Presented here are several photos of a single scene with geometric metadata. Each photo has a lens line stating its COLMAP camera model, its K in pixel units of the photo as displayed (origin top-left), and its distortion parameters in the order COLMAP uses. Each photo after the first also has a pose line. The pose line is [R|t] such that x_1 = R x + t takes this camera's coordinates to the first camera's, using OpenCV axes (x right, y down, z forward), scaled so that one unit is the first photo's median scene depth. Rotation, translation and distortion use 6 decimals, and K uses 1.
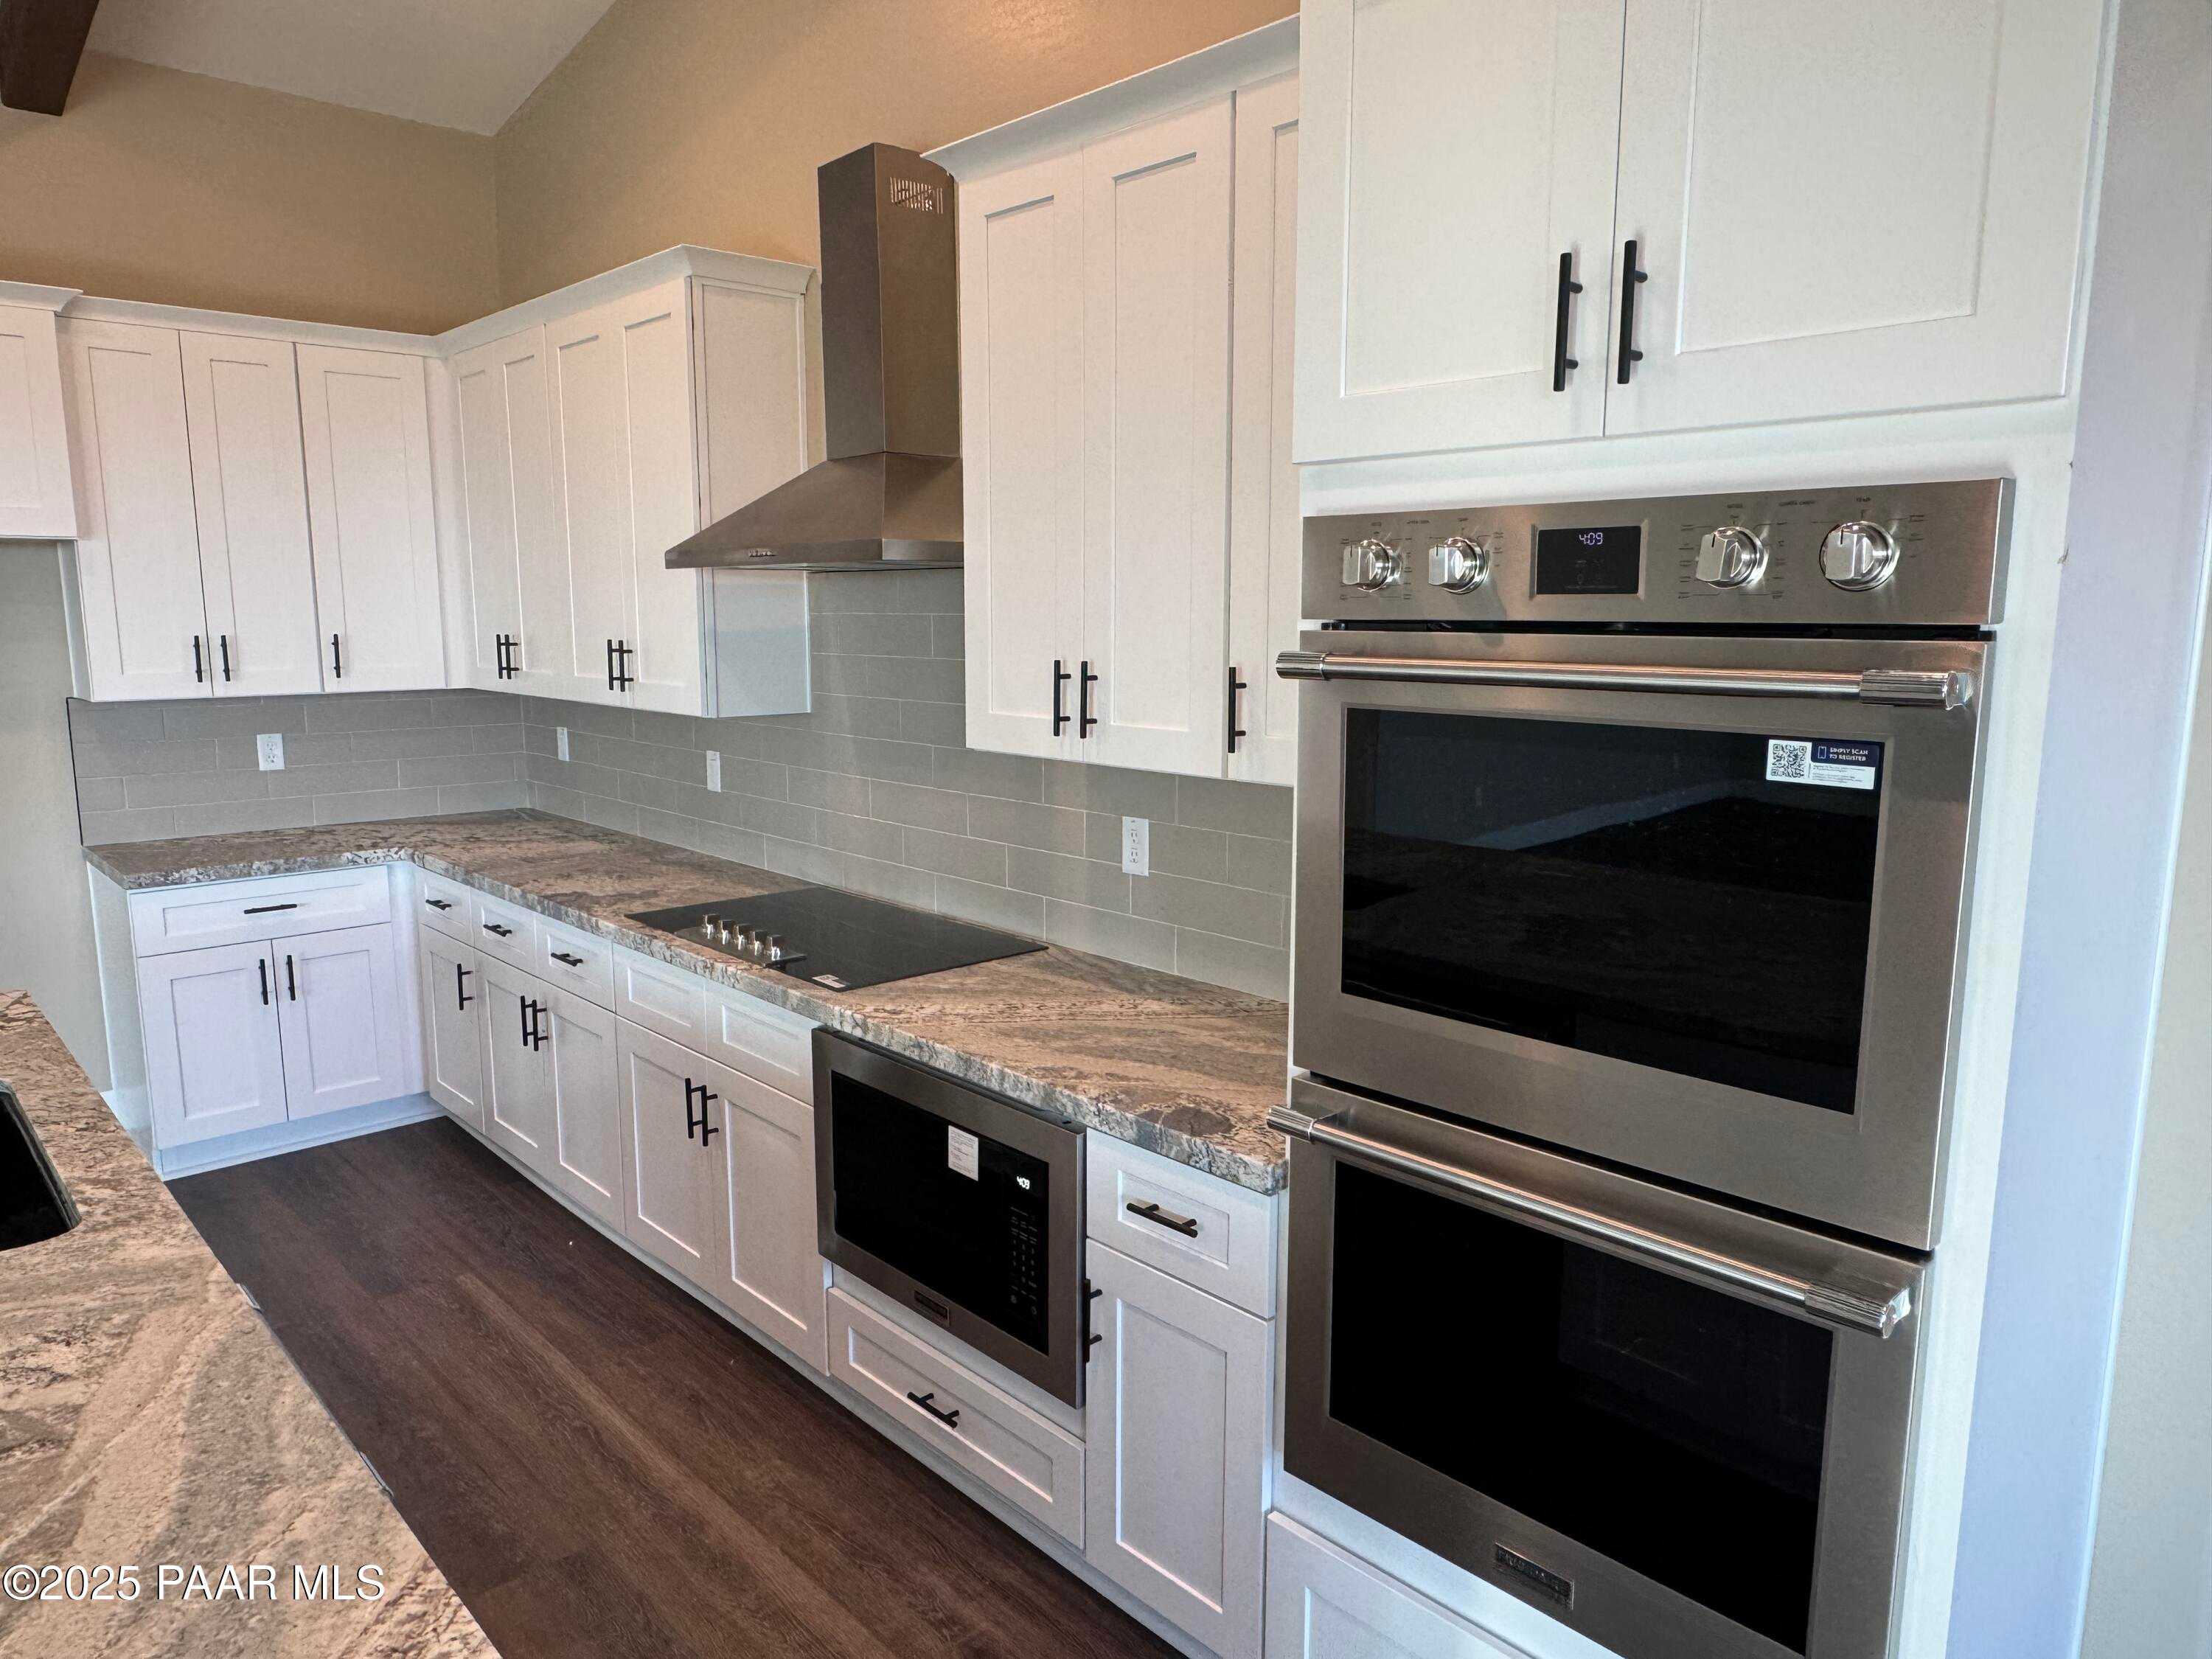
lens RADIAL K [[1455.7, 0, 1093.4], [0, 1455.7, 829.0], [0, 0, 1]] dist [-0.003331, 0.003669]
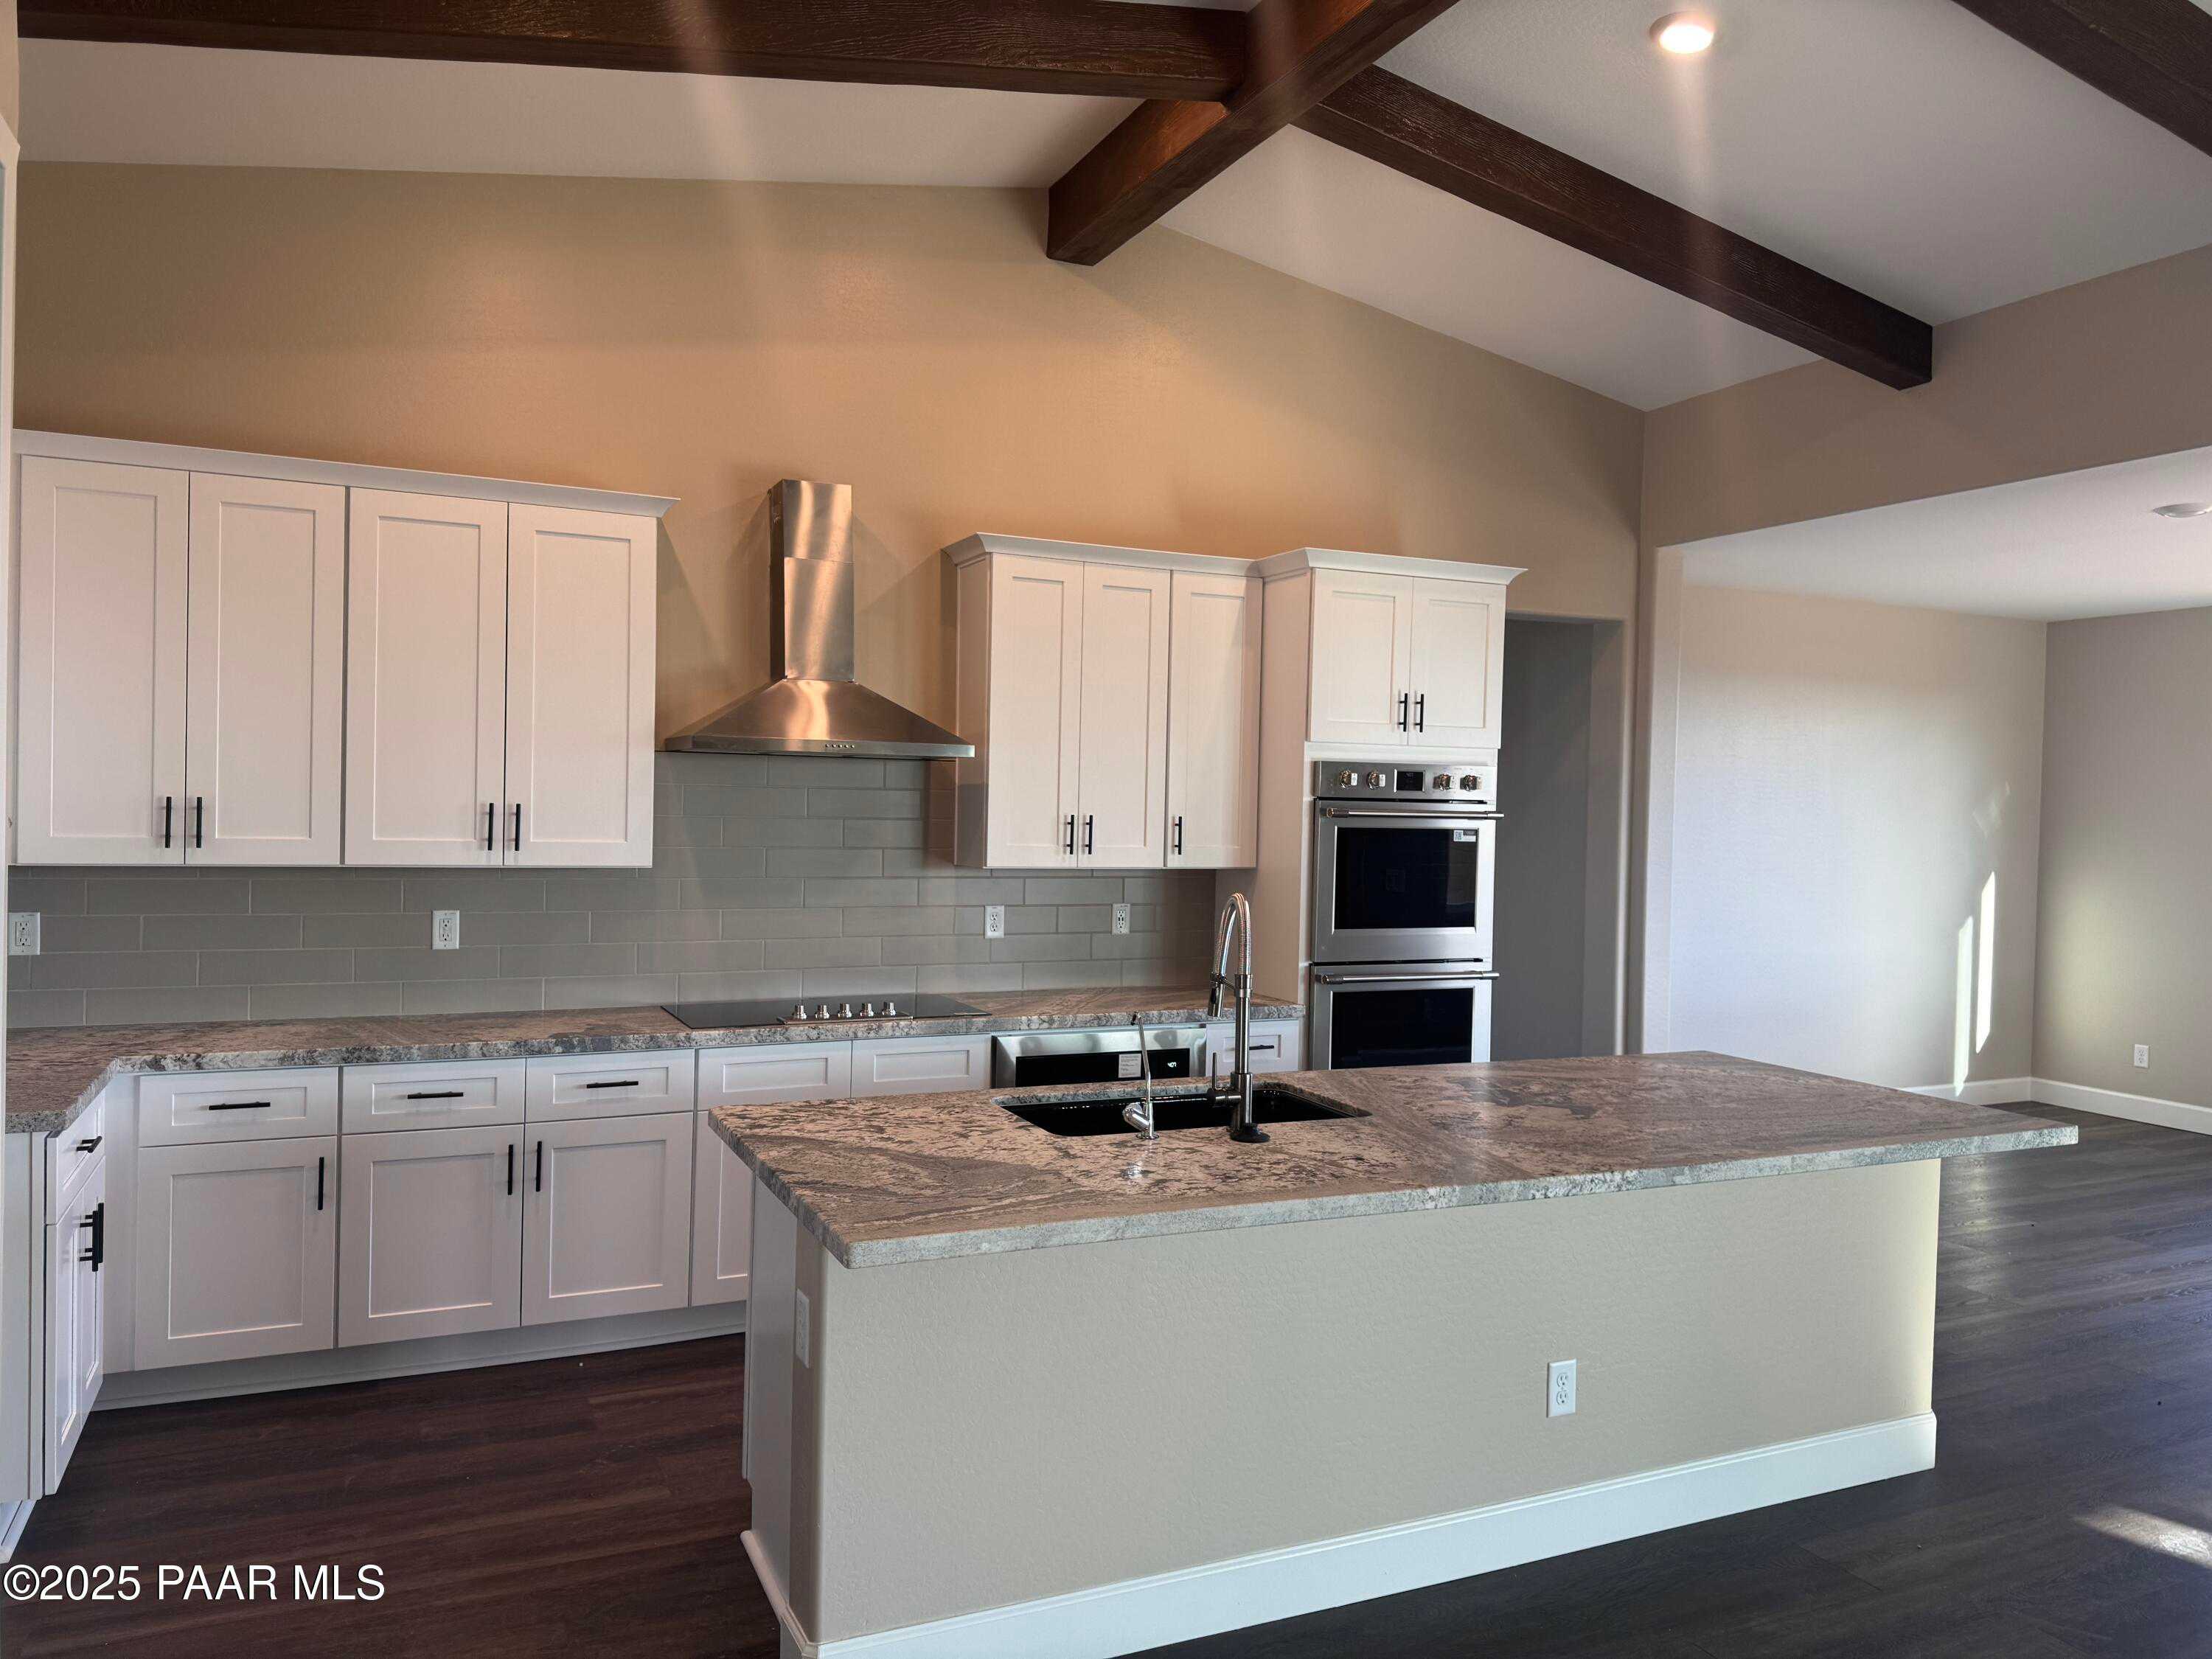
lens RADIAL K [[1455.7, 0, 1093.4], [0, 1455.7, 829.0], [0, 0, 1]] dist [-0.003331, 0.003669]
pose [[0.320209, -0.013764, 0.947247, -1.728203], [0.124998, 0.991766, -0.027843, -0.039166], [-0.939064, 0.127319, 0.319293, 0.343629]]
